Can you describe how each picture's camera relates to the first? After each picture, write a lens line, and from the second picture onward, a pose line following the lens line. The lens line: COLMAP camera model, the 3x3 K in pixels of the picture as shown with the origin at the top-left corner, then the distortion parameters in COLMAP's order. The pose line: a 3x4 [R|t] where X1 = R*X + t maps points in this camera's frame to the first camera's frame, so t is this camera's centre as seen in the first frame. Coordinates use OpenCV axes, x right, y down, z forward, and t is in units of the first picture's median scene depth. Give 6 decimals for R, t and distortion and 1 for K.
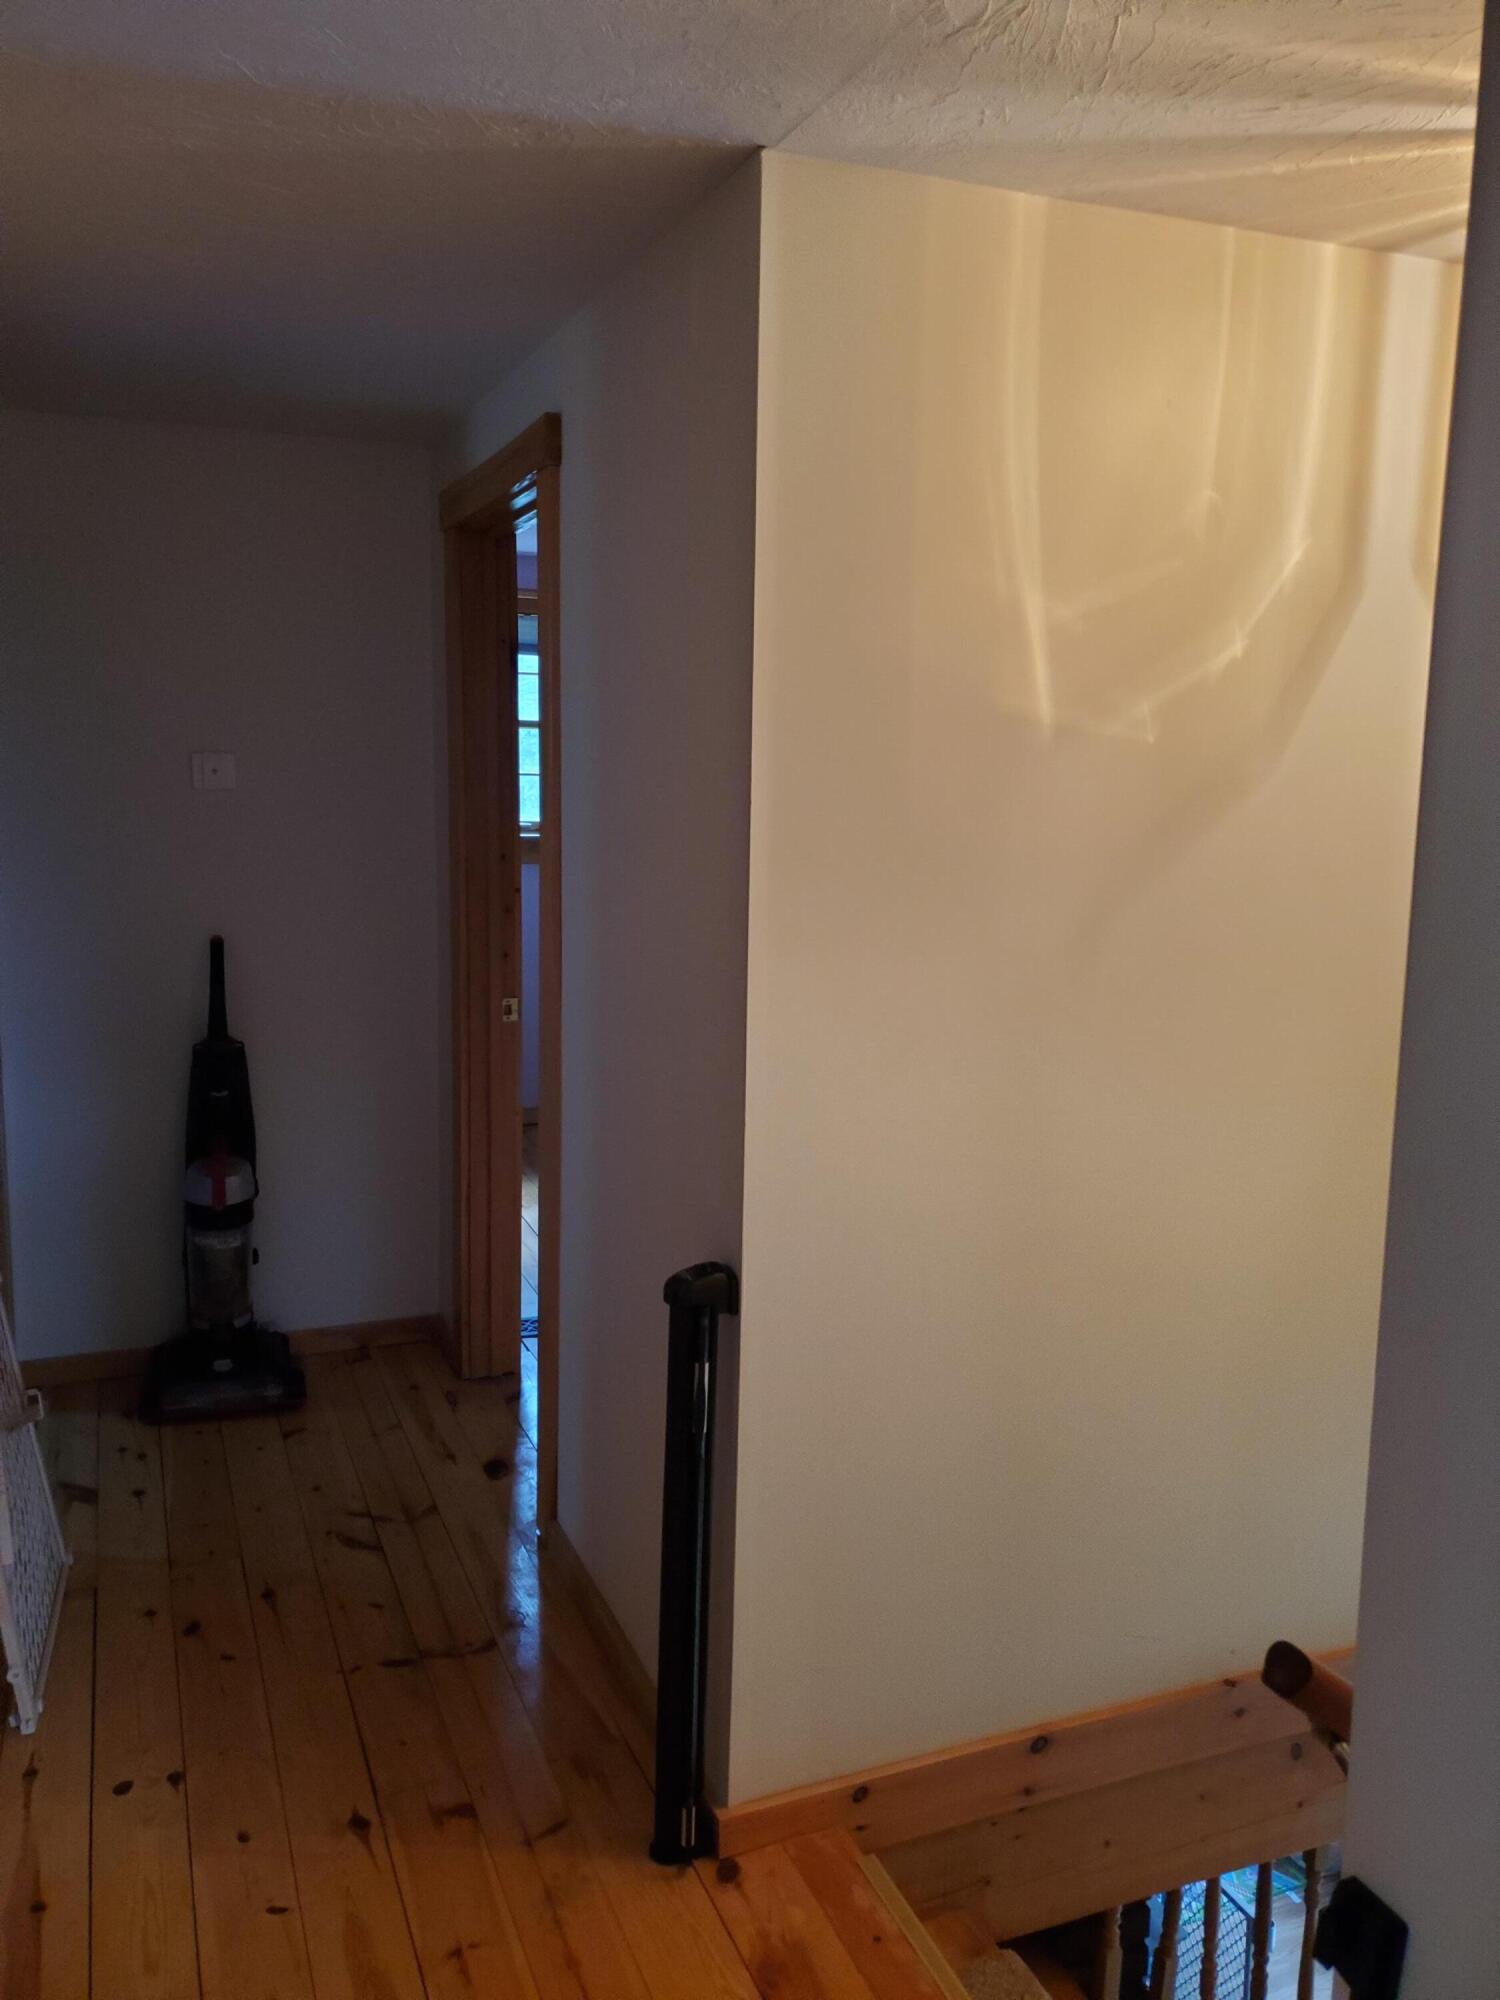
lens RADIAL K [[1609.2, 0, 745.2], [0, 1609.2, 998.9], [0, 0, 1]] dist [0.082199, -0.054851]
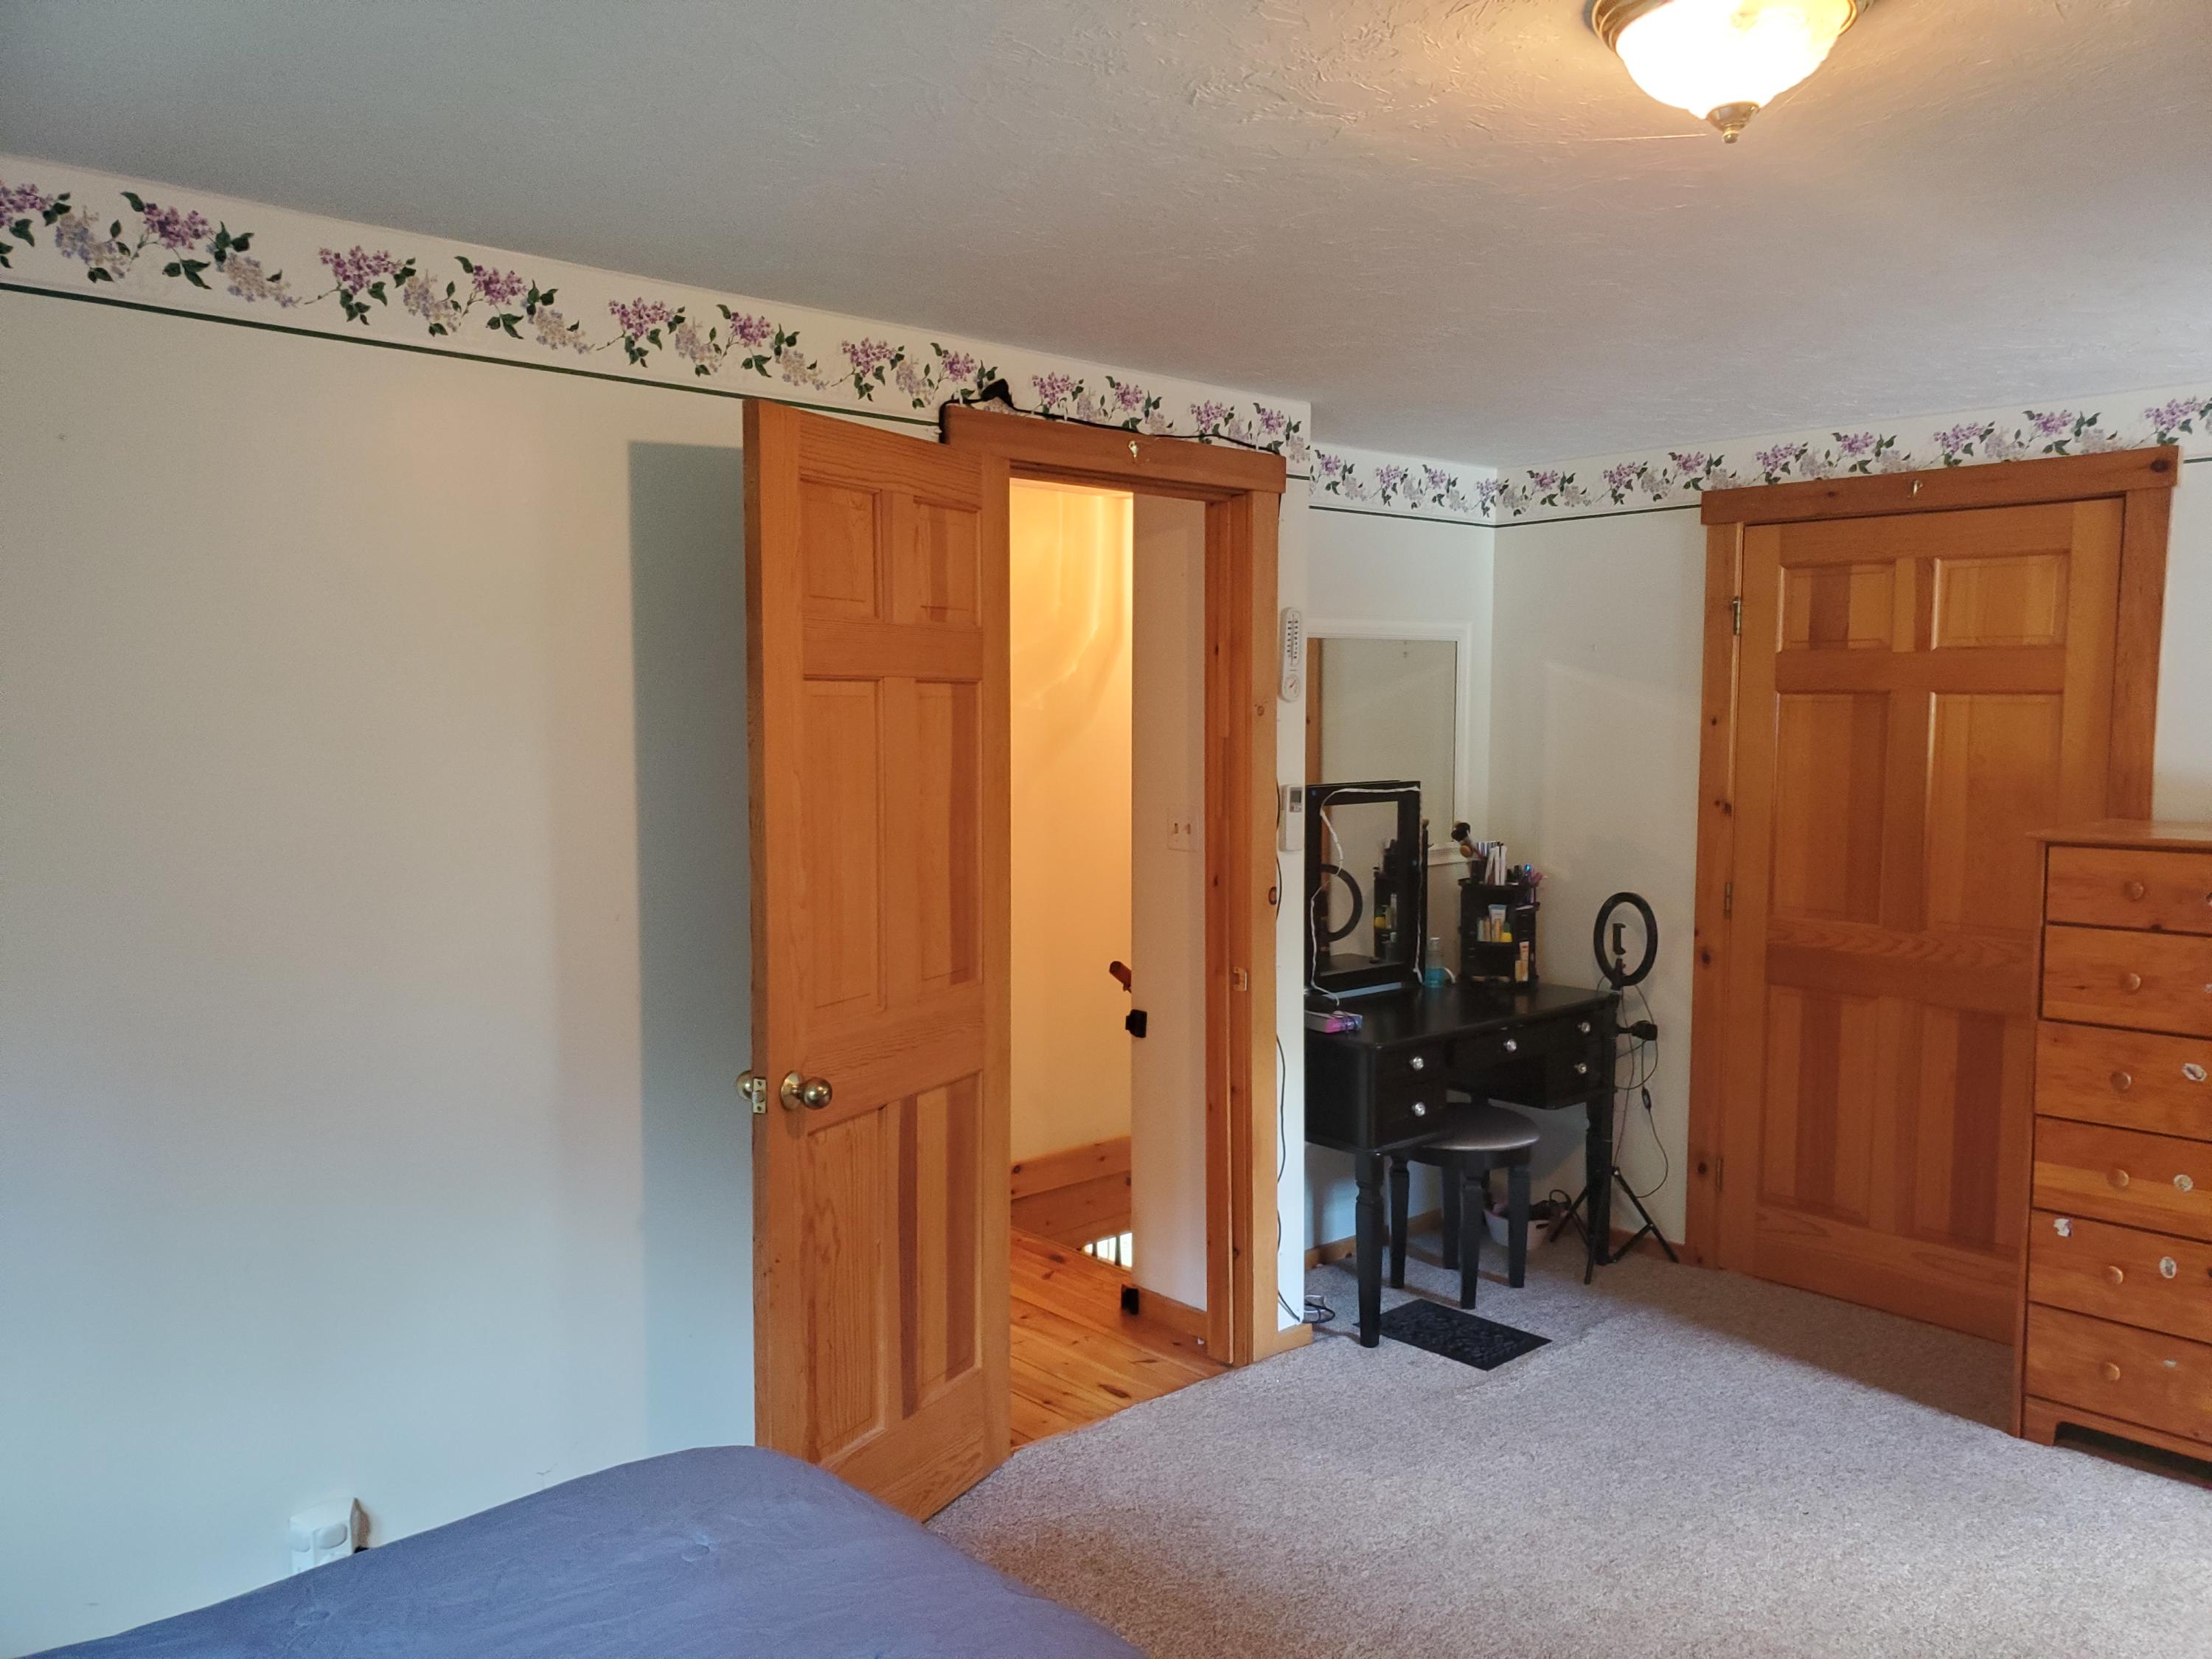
lens RADIAL K [[1779.8, 0, 1096.7], [0, 1779.8, 841.8], [0, 0, 1]] dist [0.082199, -0.054851]
pose [[0.948393, -0.042585, 0.314226, -0.458128], [0.060830, 0.996970, -0.048484, 0.146151], [-0.311209, 0.065097, 0.948109, -1.345315]]
